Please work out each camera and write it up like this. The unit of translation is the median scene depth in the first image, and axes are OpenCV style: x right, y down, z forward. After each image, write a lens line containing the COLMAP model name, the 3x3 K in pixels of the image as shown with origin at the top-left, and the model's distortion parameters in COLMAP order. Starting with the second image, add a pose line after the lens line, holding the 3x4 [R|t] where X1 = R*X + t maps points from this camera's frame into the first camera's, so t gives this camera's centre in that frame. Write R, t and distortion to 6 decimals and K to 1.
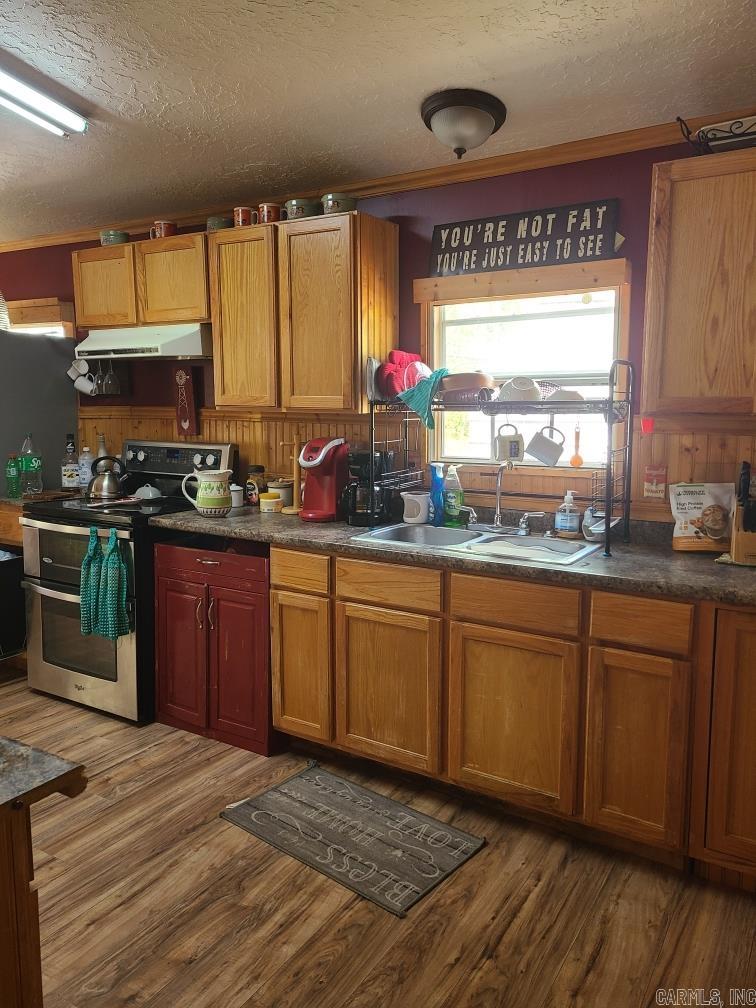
lens RADIAL K [[749.2, 0, 380.6], [0, 749.2, 500.1], [0, 0, 1]] dist [0.051023, -0.026396]
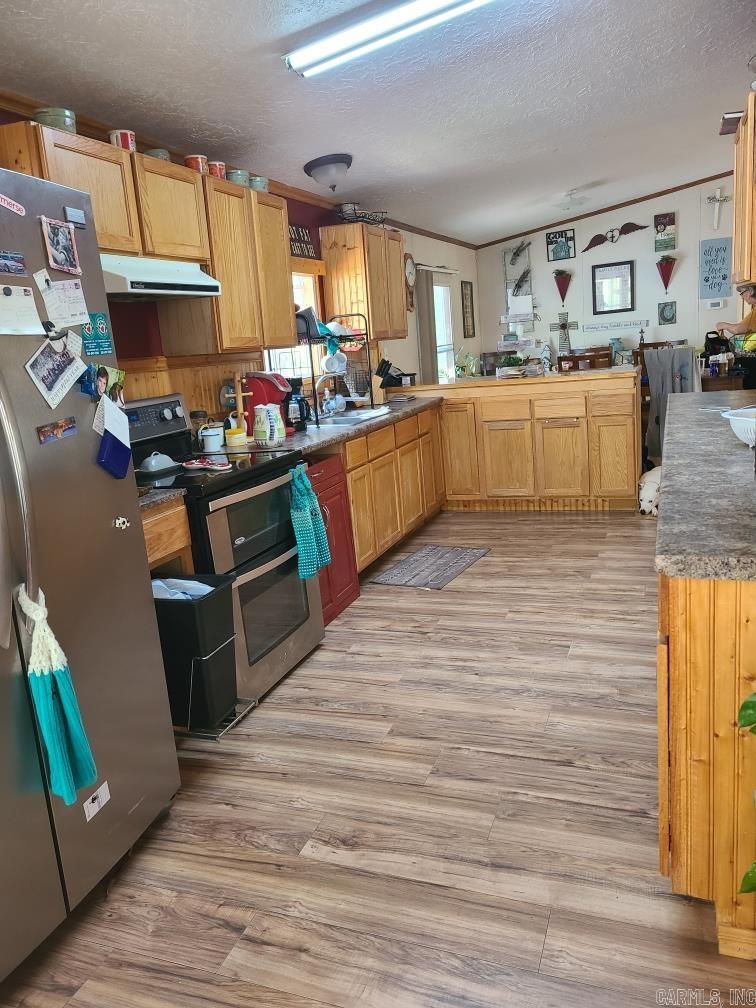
lens RADIAL K [[749.2, 0, 380.1], [0, 749.2, 499.2], [0, 0, 1]] dist [0.051023, -0.026396]
pose [[-0.192923, -0.191182, 0.962408, -1.677456], [0.208364, 0.950482, 0.230581, -0.159517], [-0.958835, 0.245016, -0.143535, 1.294471]]
